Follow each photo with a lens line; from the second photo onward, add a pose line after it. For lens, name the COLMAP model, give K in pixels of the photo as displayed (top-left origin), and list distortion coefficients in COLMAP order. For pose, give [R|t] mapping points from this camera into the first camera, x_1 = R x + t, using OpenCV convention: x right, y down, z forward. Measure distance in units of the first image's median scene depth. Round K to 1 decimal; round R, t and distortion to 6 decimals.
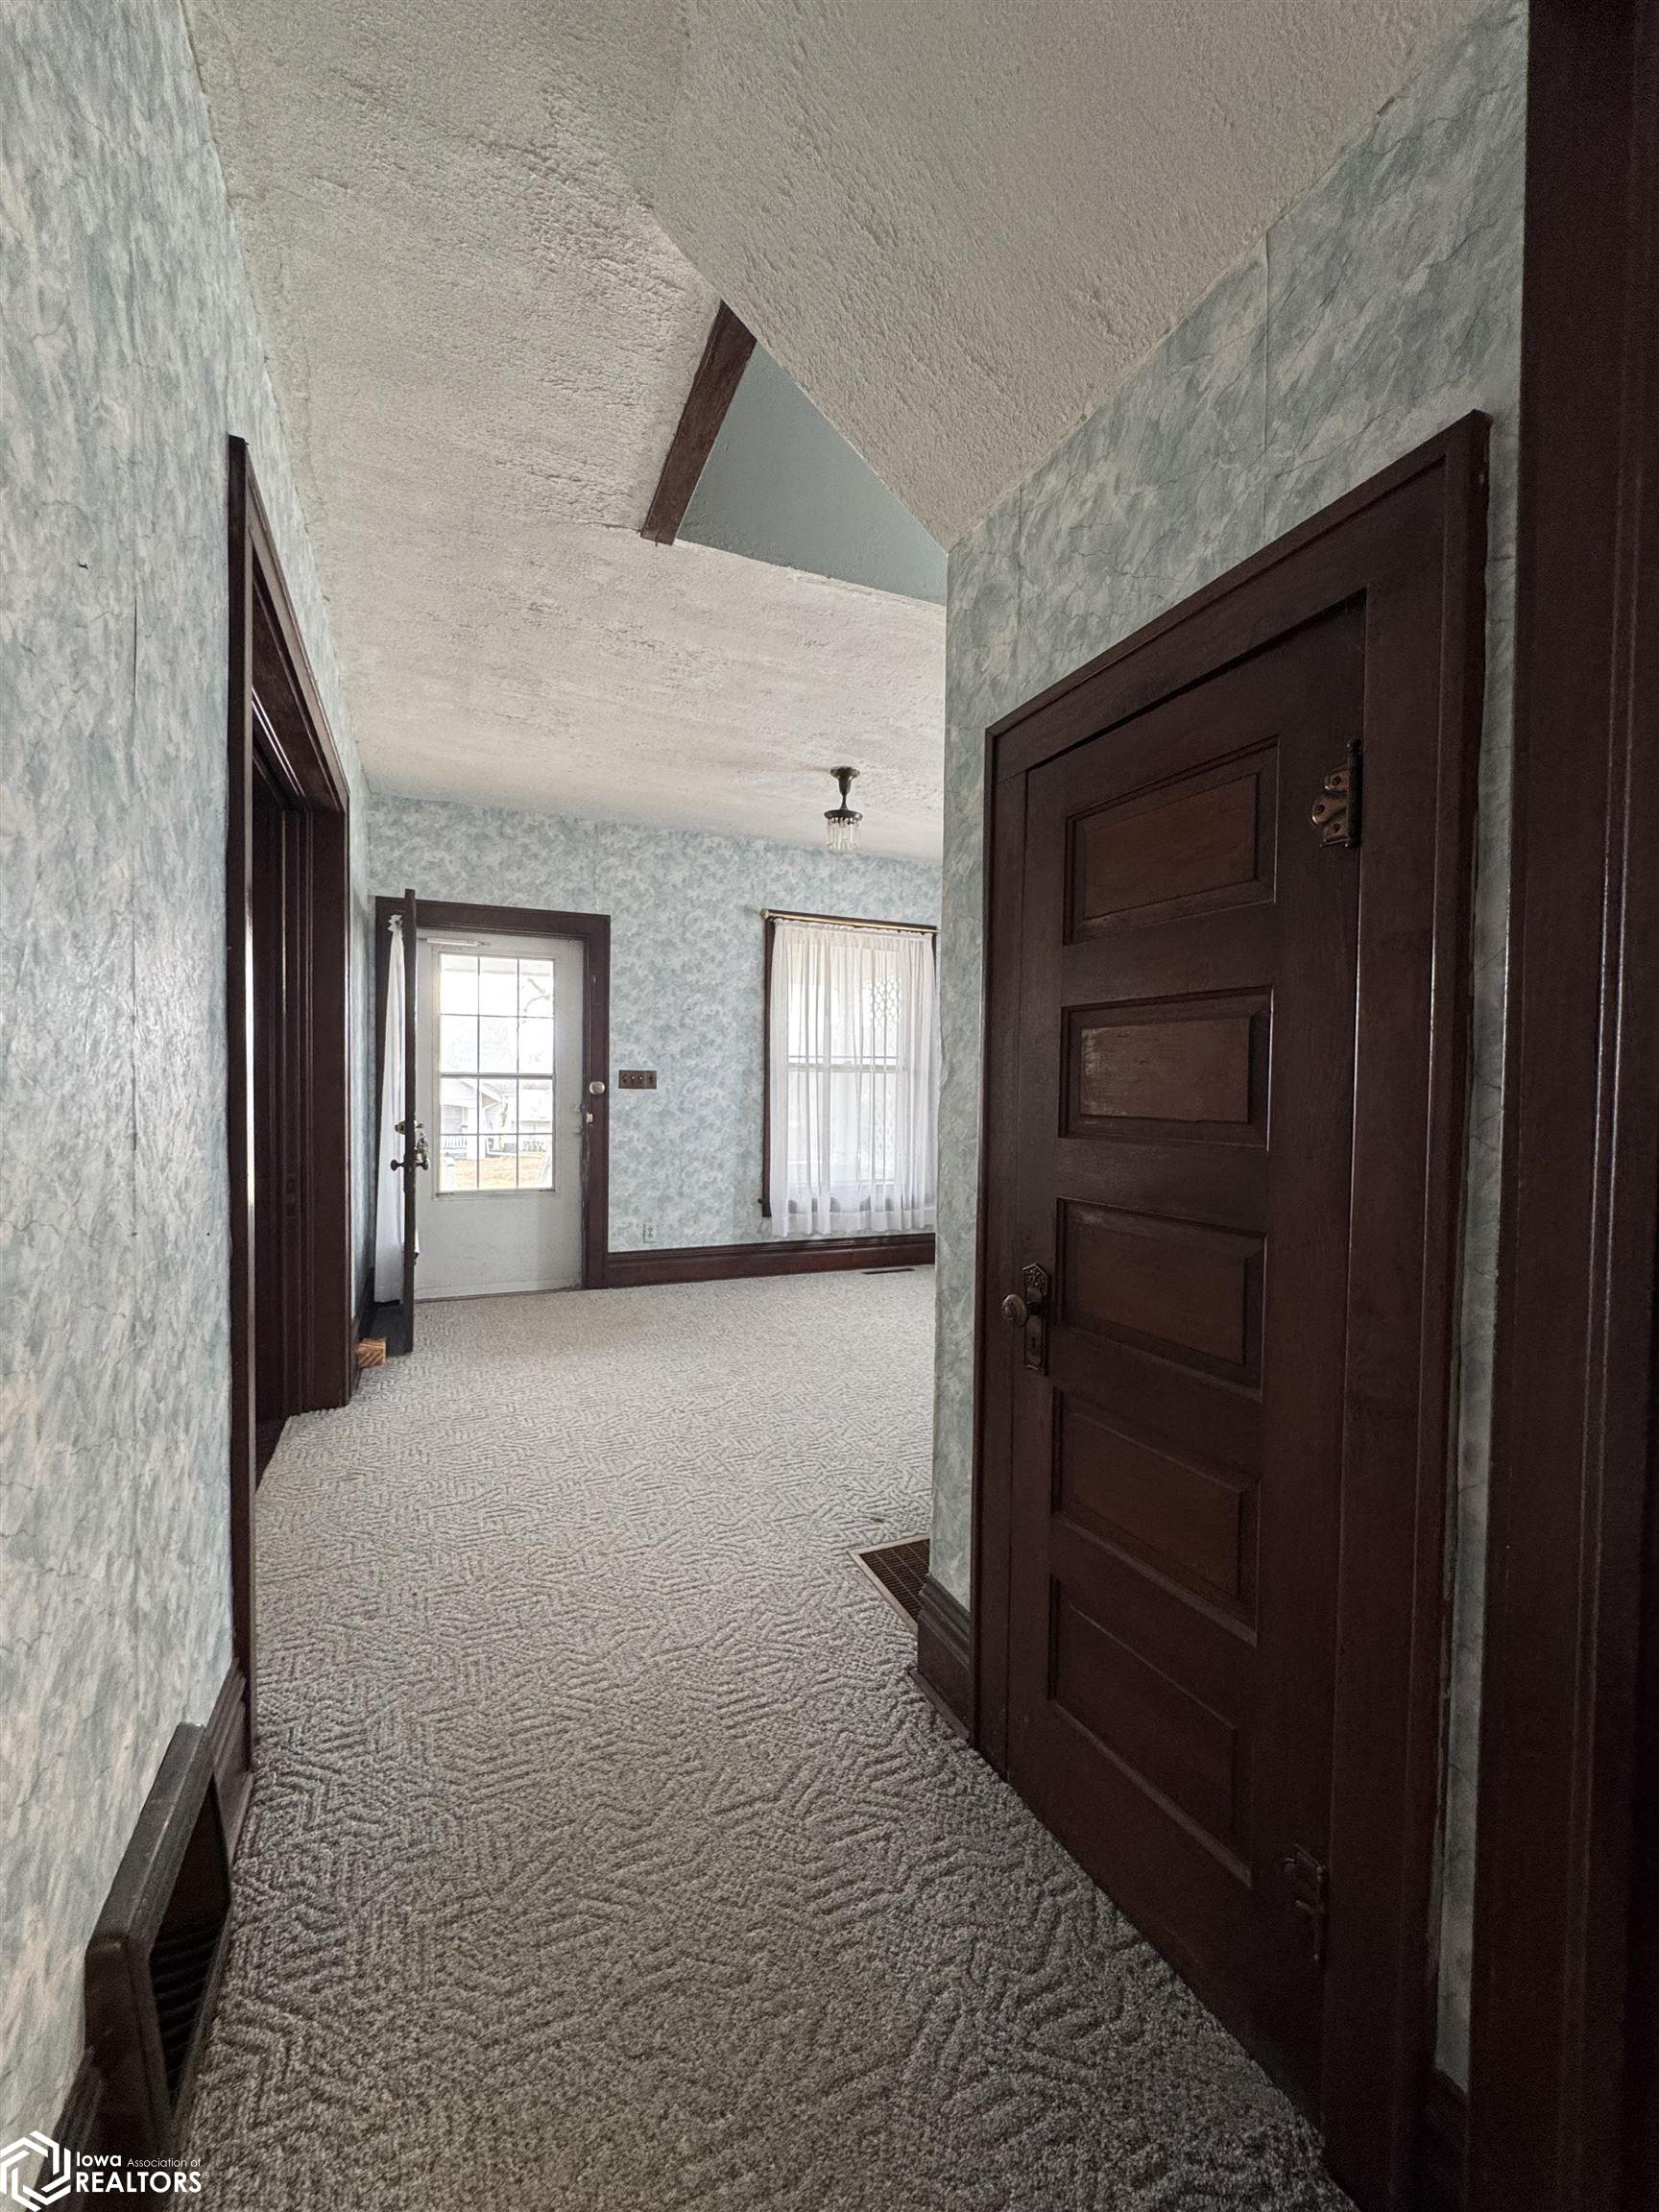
lens RADIAL K [[884.2, 0, 820.1], [0, 884.2, 1104.2], [0, 0, 1]] dist [-0.005079, 0.000603]
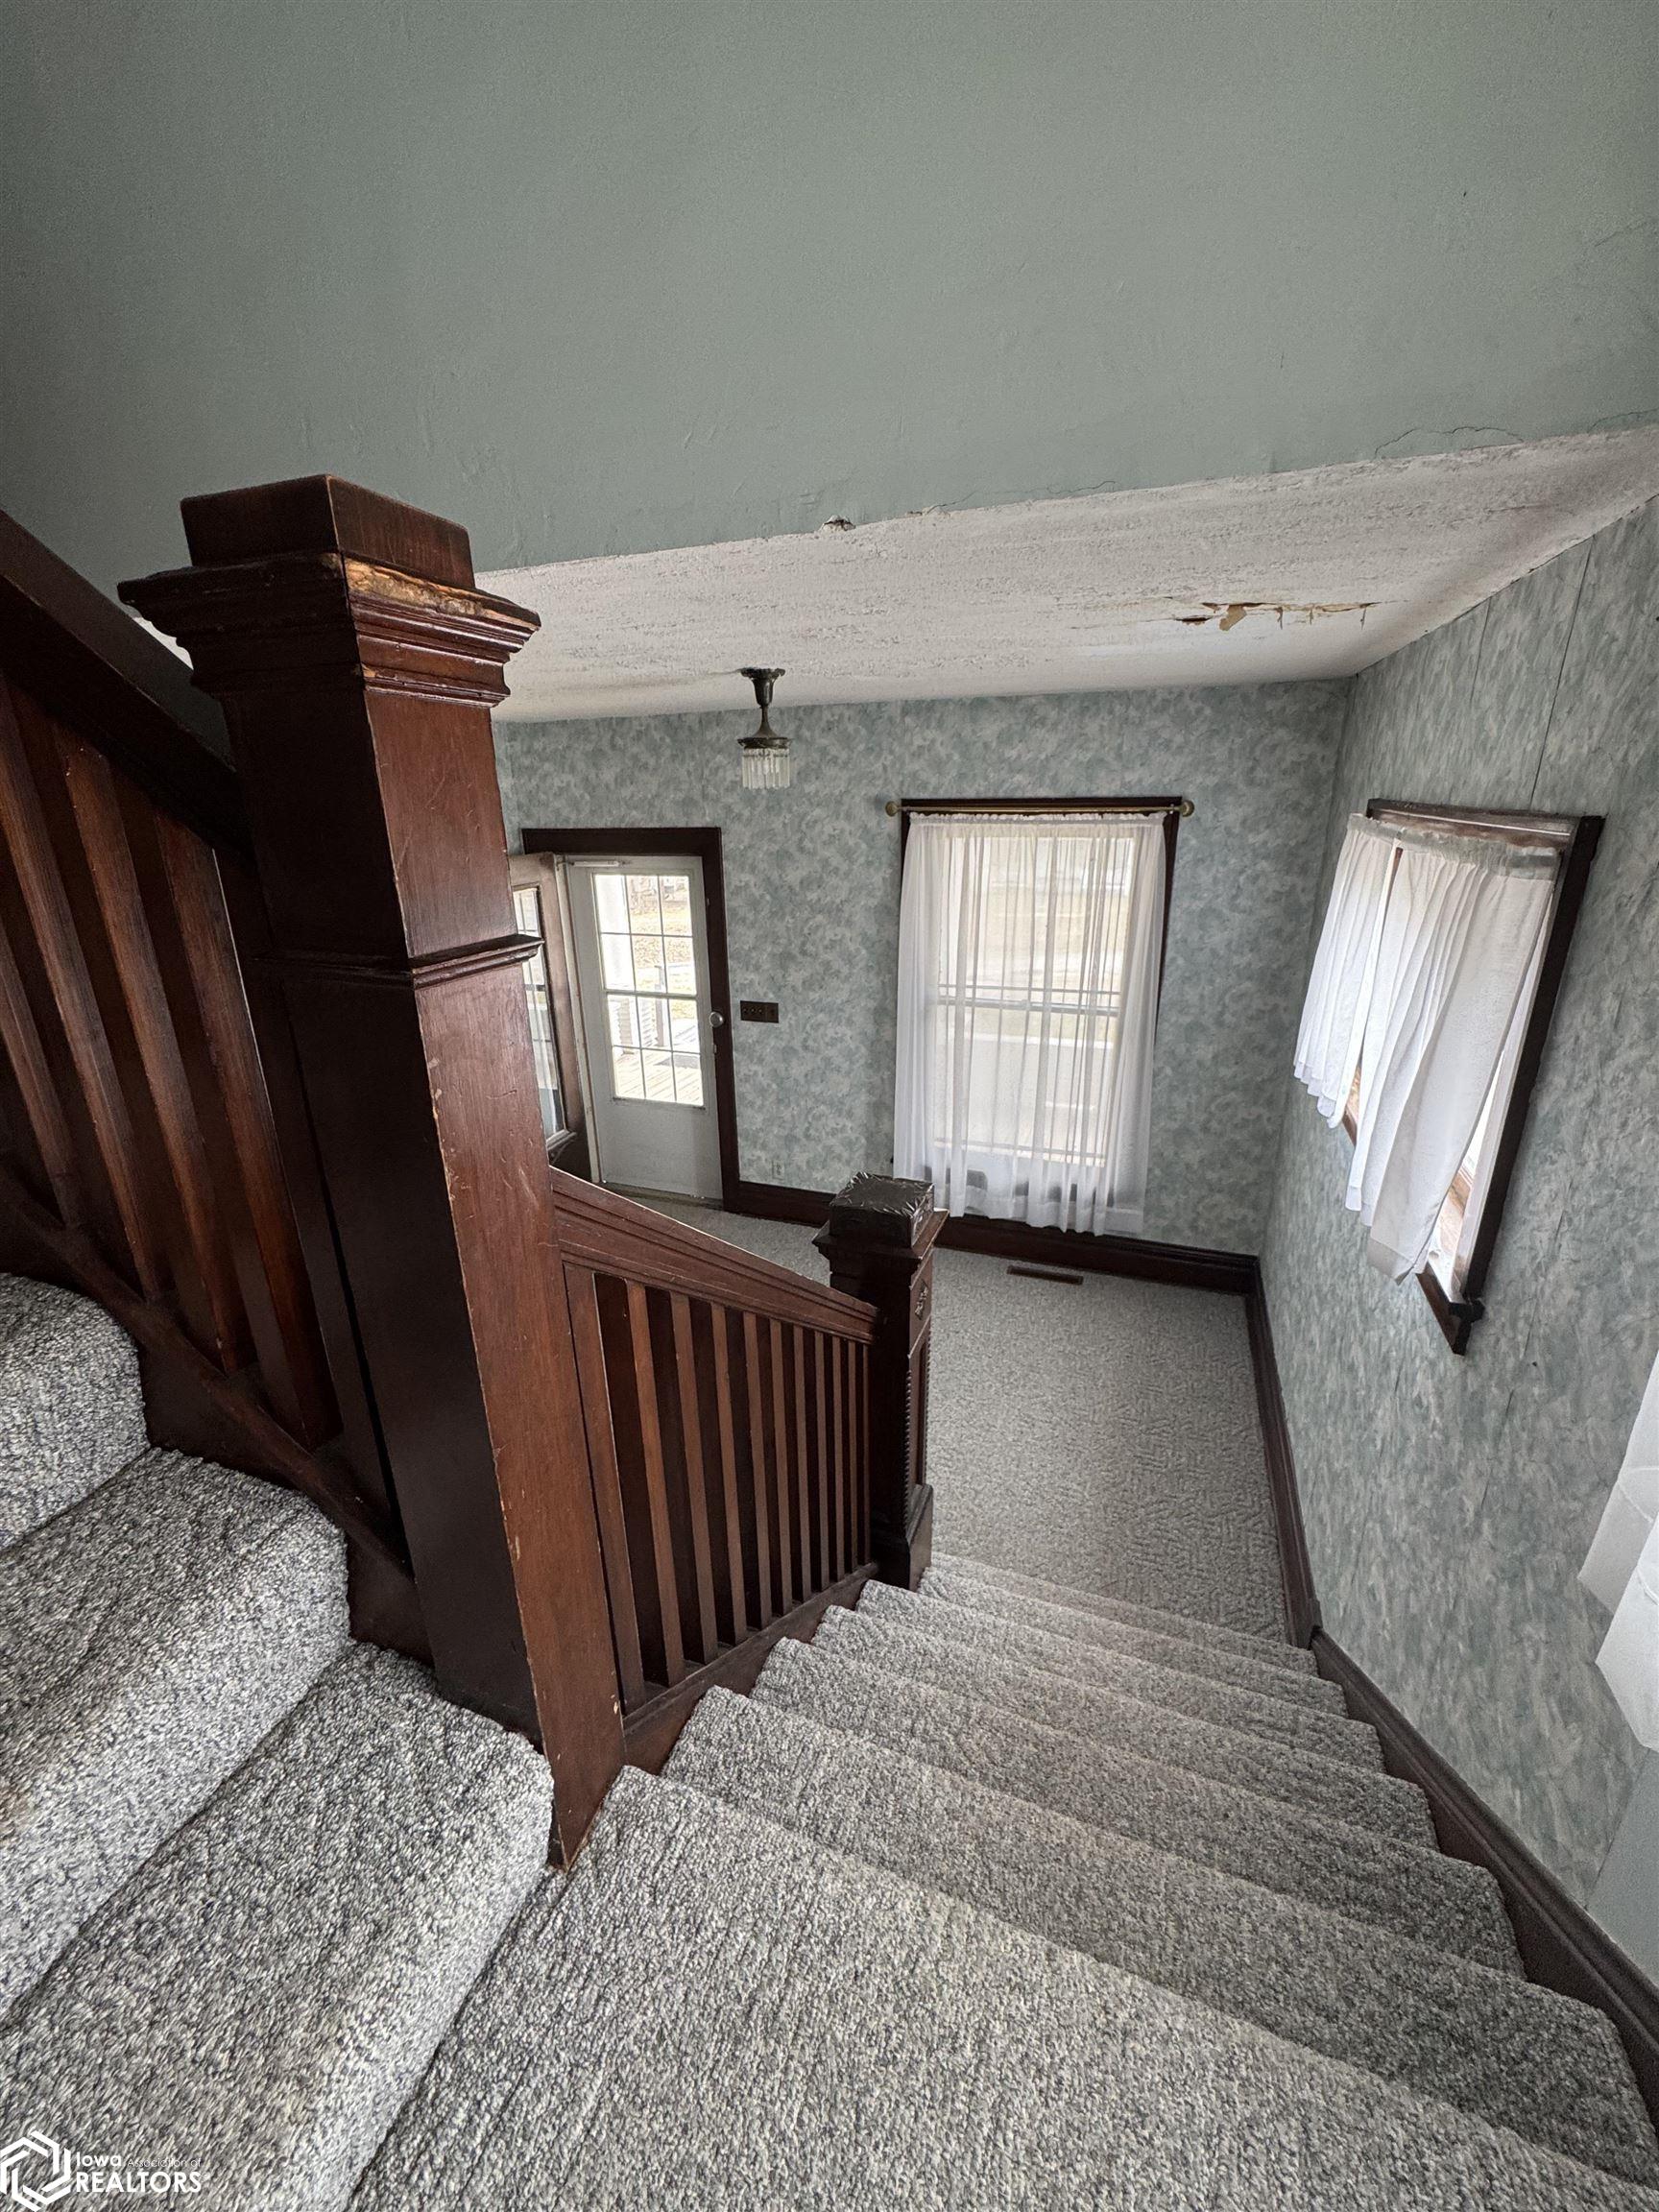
lens RADIAL K [[884.2, 0, 823.4], [0, 884.2, 1104.5], [0, 0, 1]] dist [-0.005079, 0.000603]
pose [[0.725521, 0.205141, -0.656915, 0.460155], [0.013163, 0.950229, 0.311275, -0.220035], [0.688075, -0.234483, 0.686710, 0.399195]]
